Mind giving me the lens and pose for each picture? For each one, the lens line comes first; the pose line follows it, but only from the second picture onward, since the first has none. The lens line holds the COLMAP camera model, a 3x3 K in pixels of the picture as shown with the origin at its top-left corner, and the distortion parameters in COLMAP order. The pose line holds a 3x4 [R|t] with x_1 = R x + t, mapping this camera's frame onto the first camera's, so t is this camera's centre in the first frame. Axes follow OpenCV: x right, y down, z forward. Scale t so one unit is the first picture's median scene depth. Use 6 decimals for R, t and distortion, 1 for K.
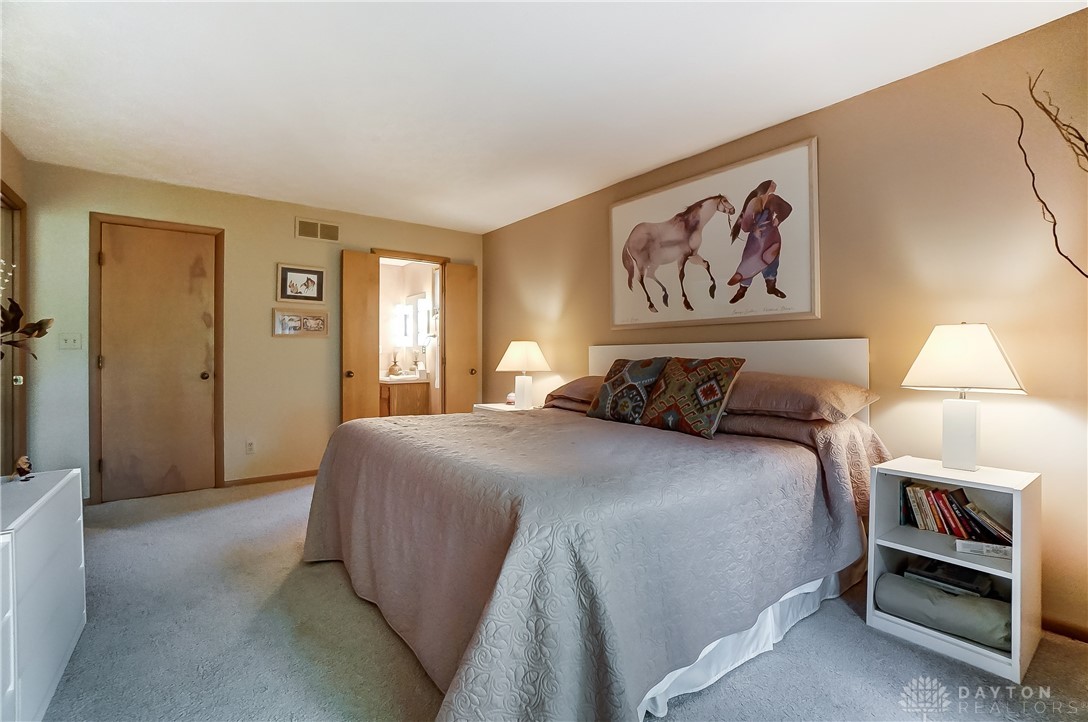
lens RADIAL K [[490.9, 0, 543.5], [0, 490.9, 356.9], [0, 0, 1]] dist [-0.038006, 0.005030]
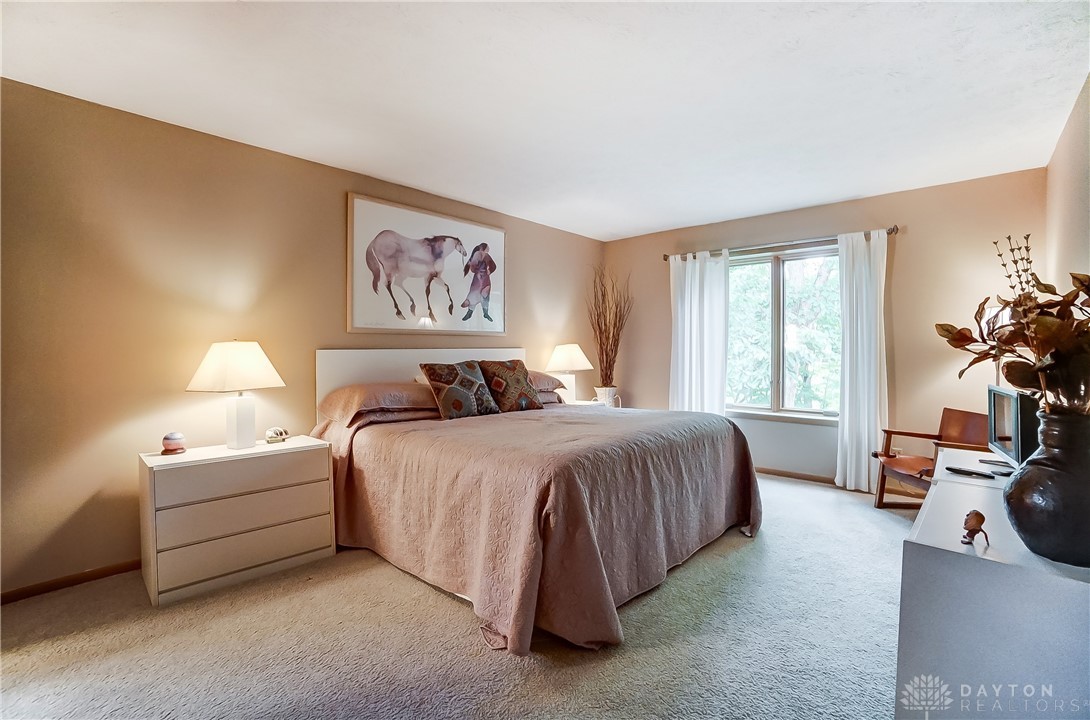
lens RADIAL K [[491.9, 0, 544.8], [0, 491.9, 353.8], [0, 0, 1]] dist [-0.038006, 0.005030]
pose [[-0.186637, -0.011749, 0.982359, -0.973464], [0.004373, 0.999909, 0.012789, -0.030993], [-0.982419, 0.006683, -0.186569, 0.984932]]
